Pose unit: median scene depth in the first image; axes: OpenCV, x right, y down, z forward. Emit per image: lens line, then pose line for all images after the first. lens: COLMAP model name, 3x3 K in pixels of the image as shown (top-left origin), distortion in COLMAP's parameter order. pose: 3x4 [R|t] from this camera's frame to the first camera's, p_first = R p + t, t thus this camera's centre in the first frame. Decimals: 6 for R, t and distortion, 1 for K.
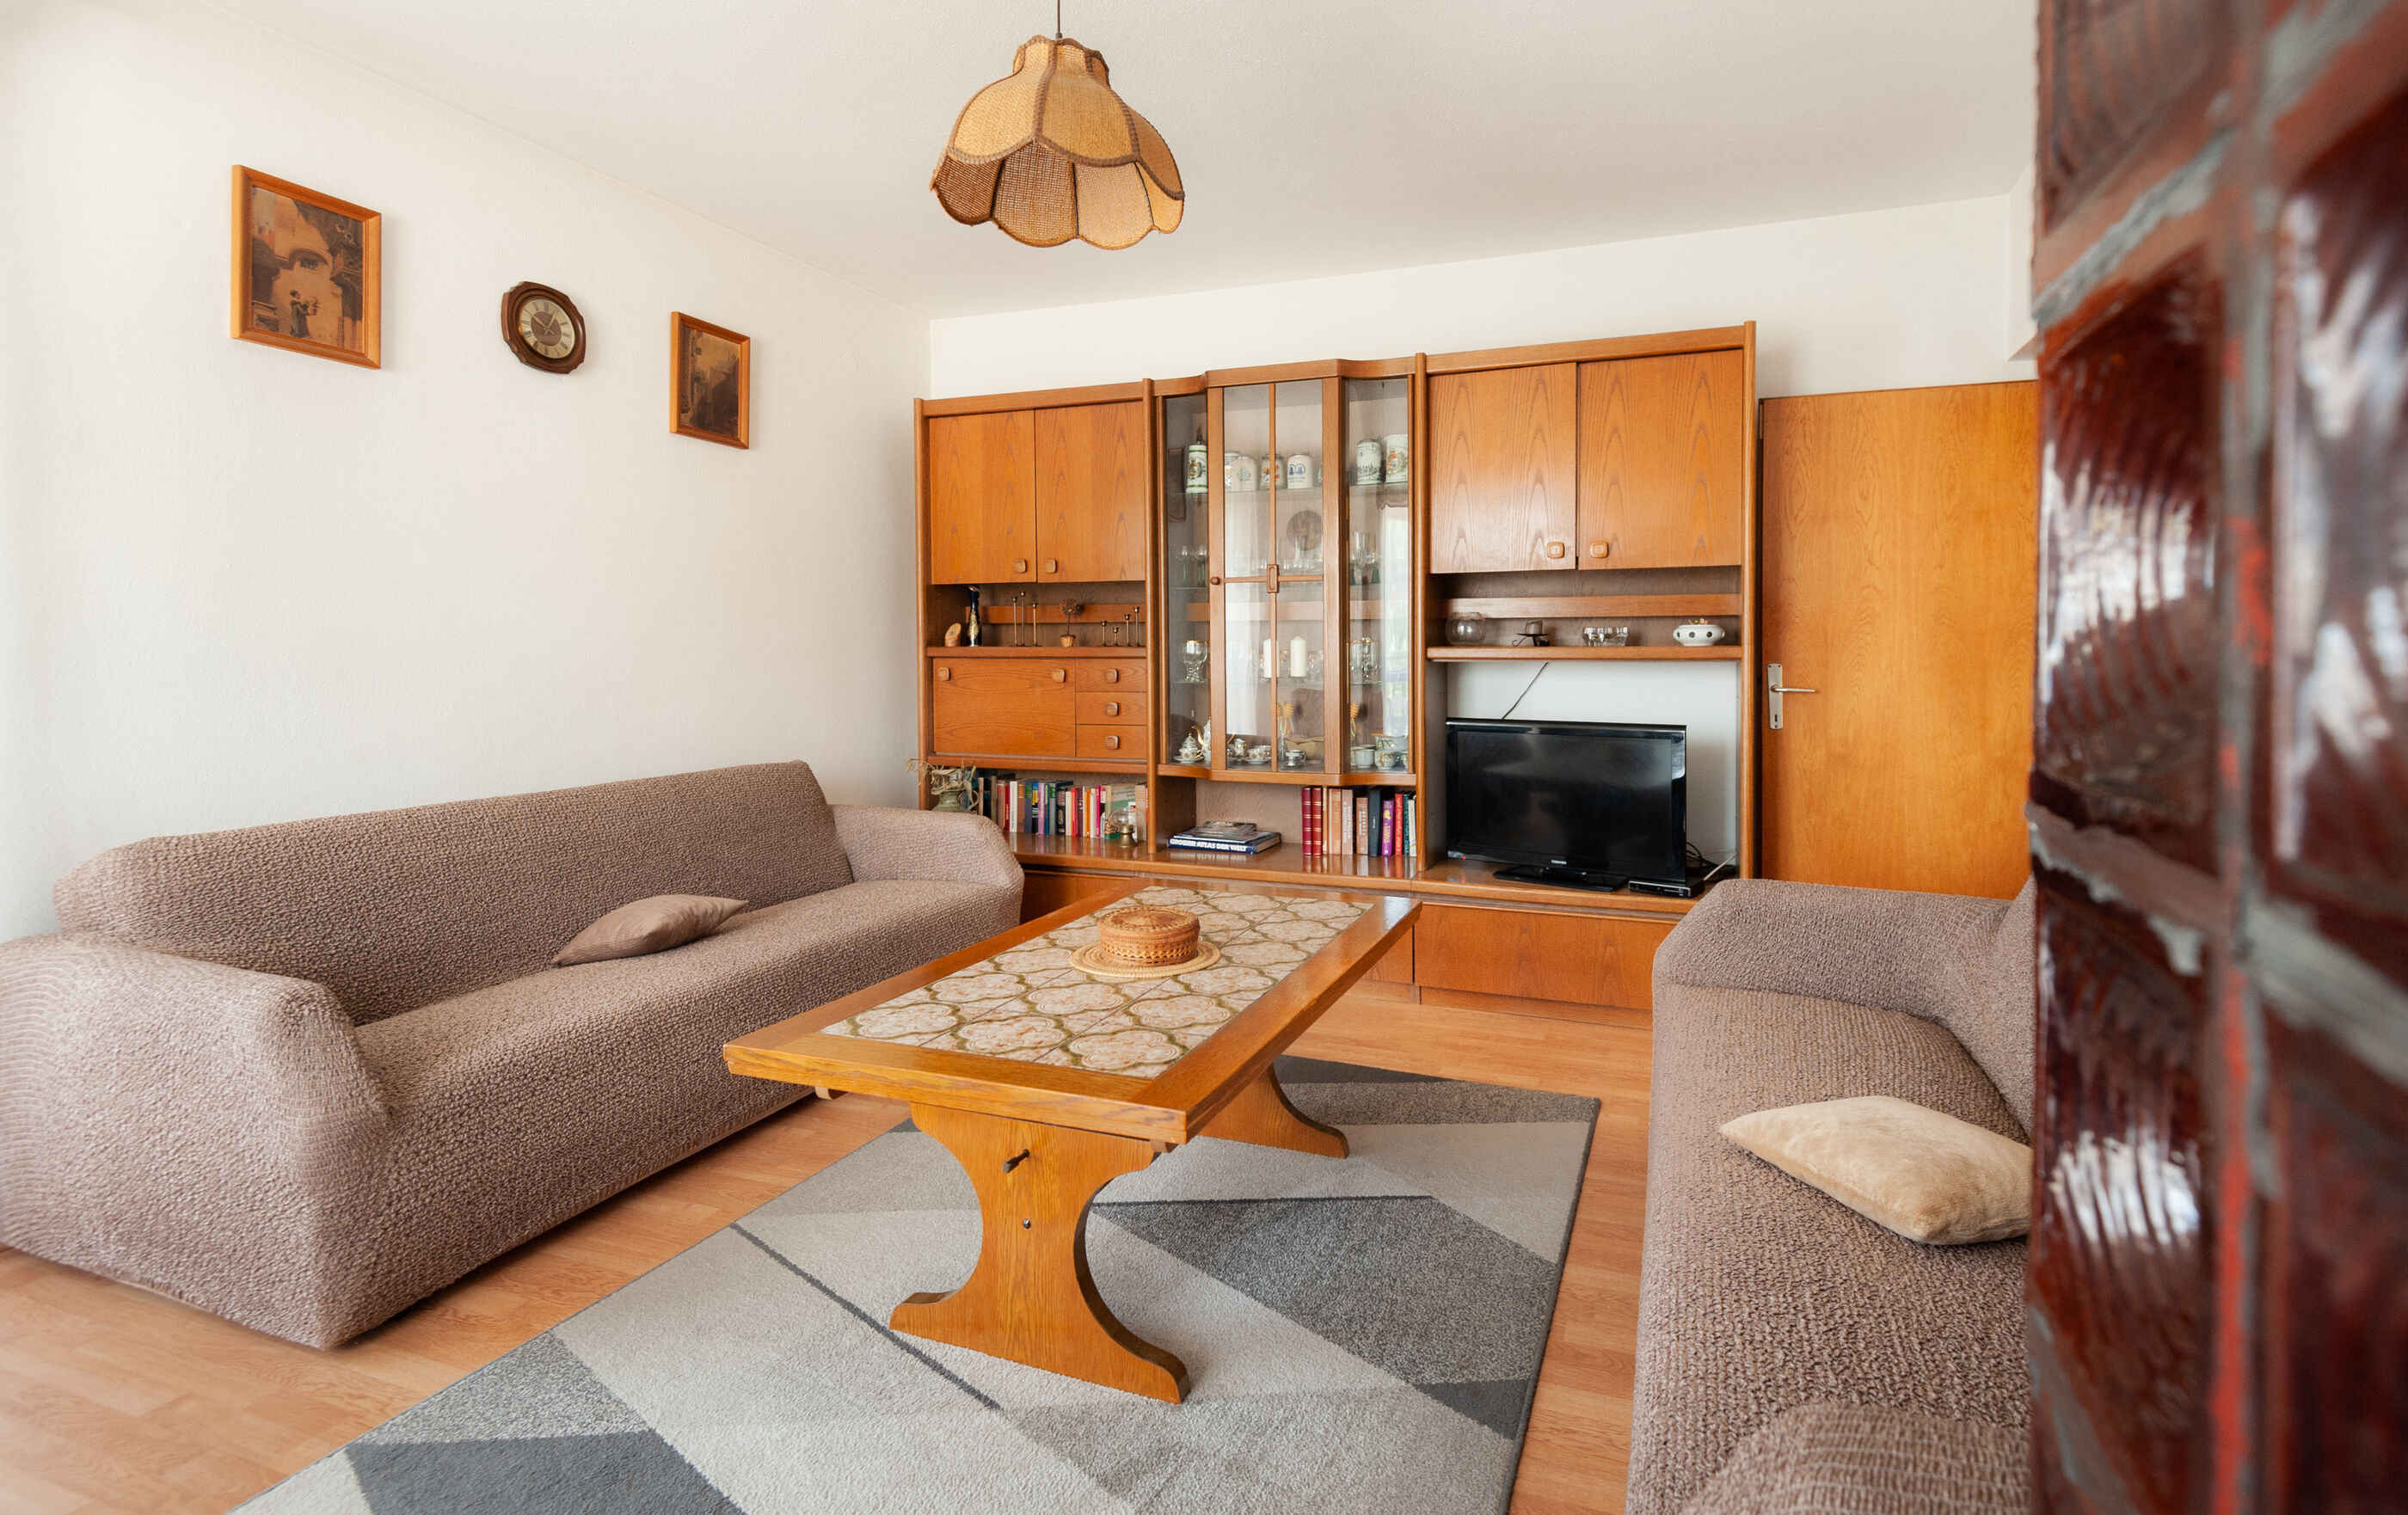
lens RADIAL K [[1149.5, 0, 1284.0], [0, 1149.5, 682.9], [0, 0, 1]] dist [0.018329, -0.007514]
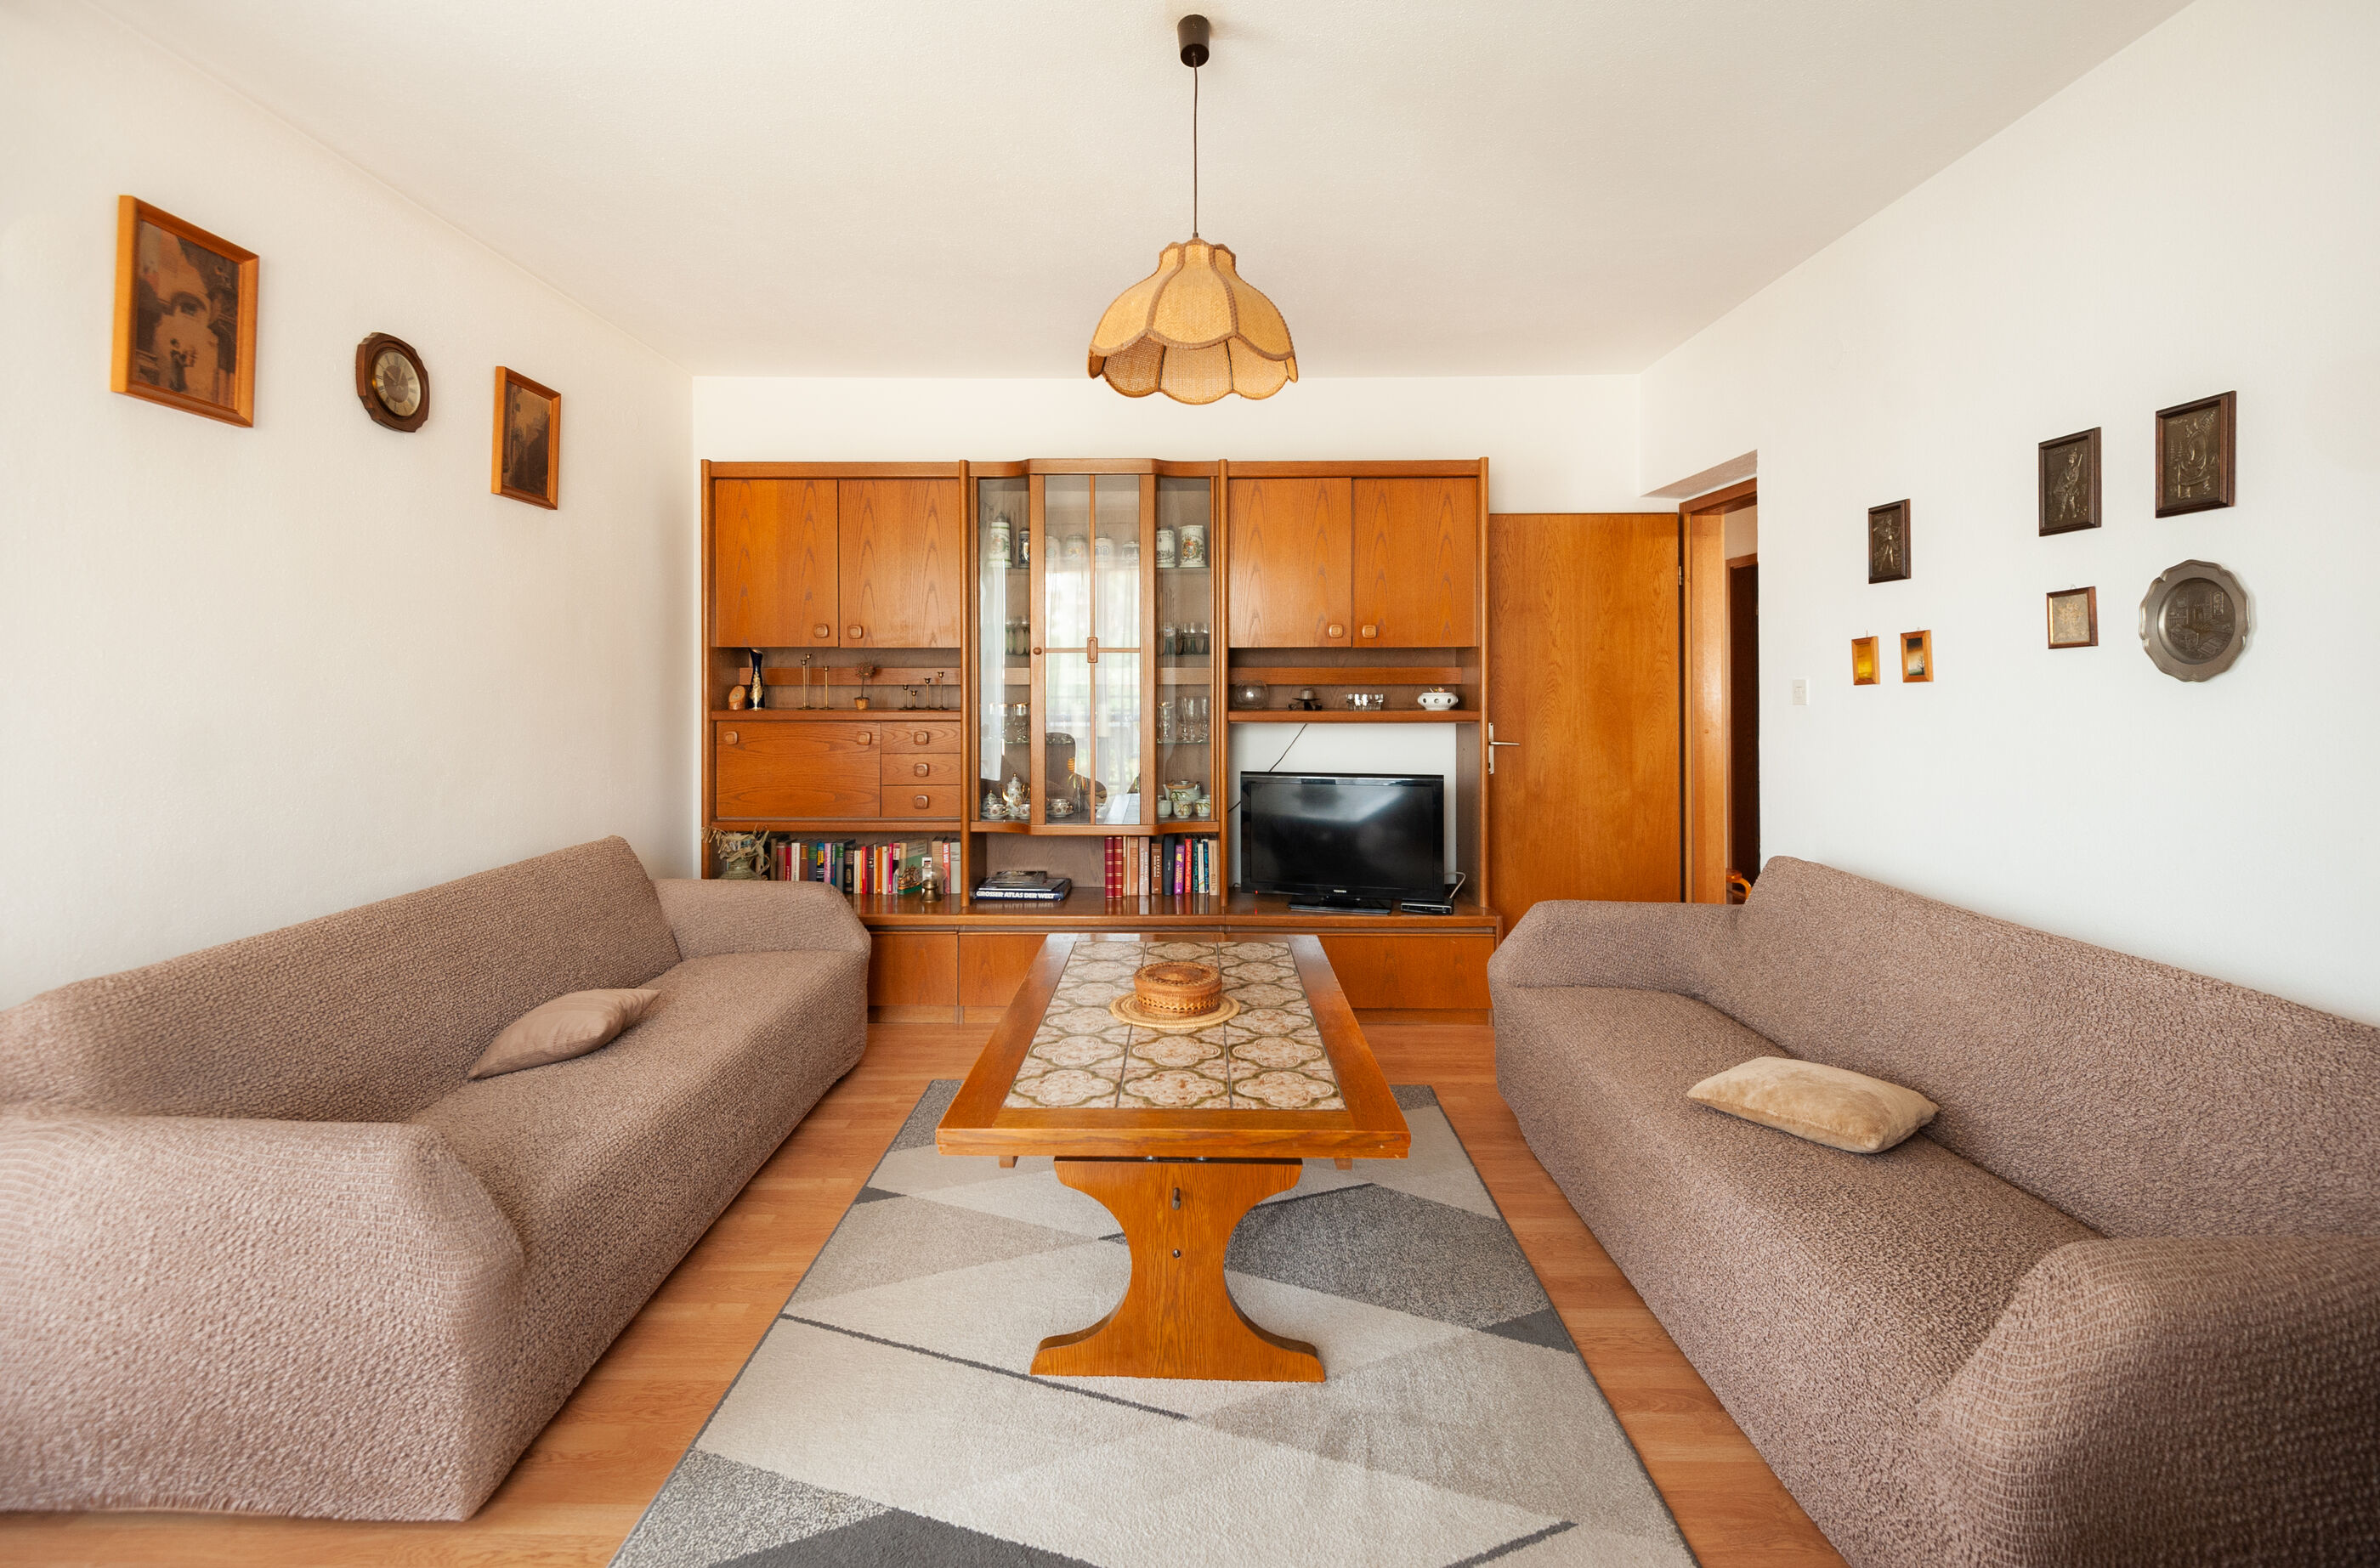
lens RADIAL K [[1090.6, 0, 1191.8], [0, 1090.6, 678.7], [0, 0, 1]] dist [0.021611, -0.010268]
pose [[0.943652, 0.000625, 0.330939, -0.335690], [0.008605, 0.999614, -0.026425, -0.043494], [-0.330828, 0.027783, 0.943282, -0.028864]]
